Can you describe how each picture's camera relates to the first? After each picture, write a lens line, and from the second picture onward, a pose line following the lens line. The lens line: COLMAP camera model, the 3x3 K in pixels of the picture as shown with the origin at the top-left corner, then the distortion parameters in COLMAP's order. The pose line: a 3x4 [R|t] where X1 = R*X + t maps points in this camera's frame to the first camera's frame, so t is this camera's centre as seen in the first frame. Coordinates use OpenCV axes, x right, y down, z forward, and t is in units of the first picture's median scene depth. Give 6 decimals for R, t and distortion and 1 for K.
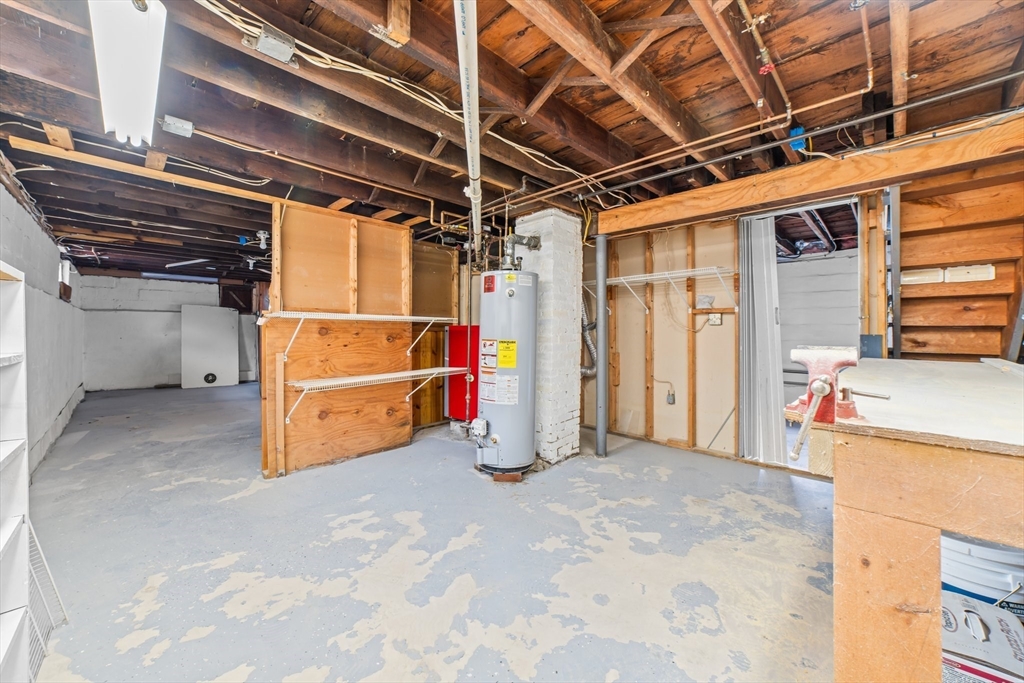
lens RADIAL K [[391.8, 0, 512.9], [0, 391.8, 337.8], [0, 0, 1]] dist [-0.001052, 0.000349]
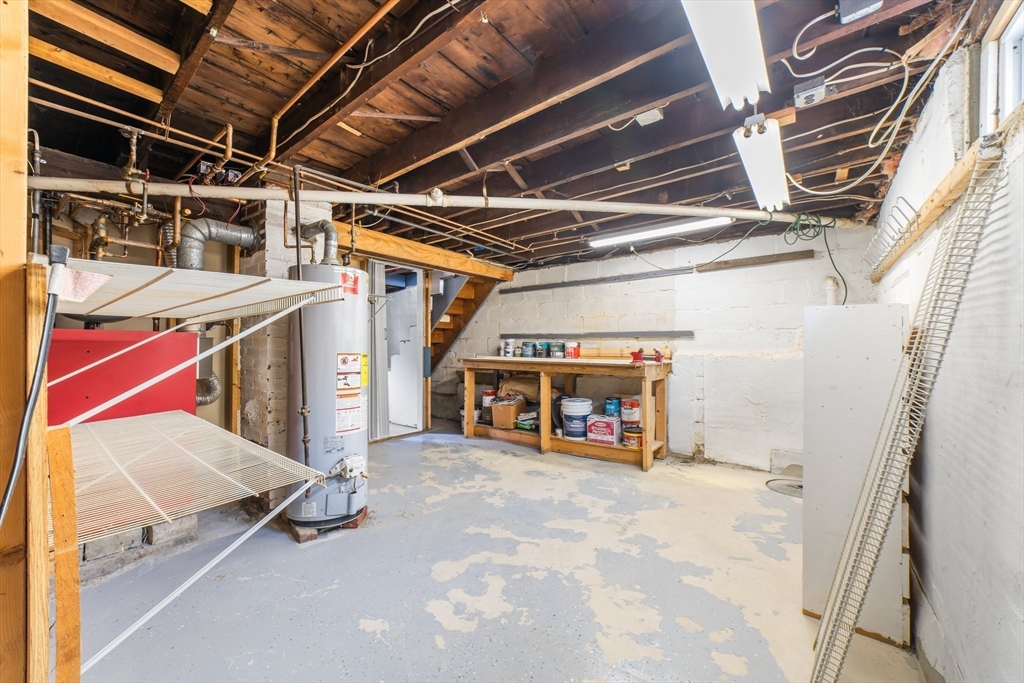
lens RADIAL K [[391.8, 0, 512.9], [0, 391.8, 337.8], [0, 0, 1]] dist [-0.001052, 0.000349]
pose [[-0.131758, 0.028886, 0.990861, -1.164856], [0.008894, 0.999570, -0.027957, 0.005888], [-0.991242, 0.005130, -0.131958, 1.033697]]
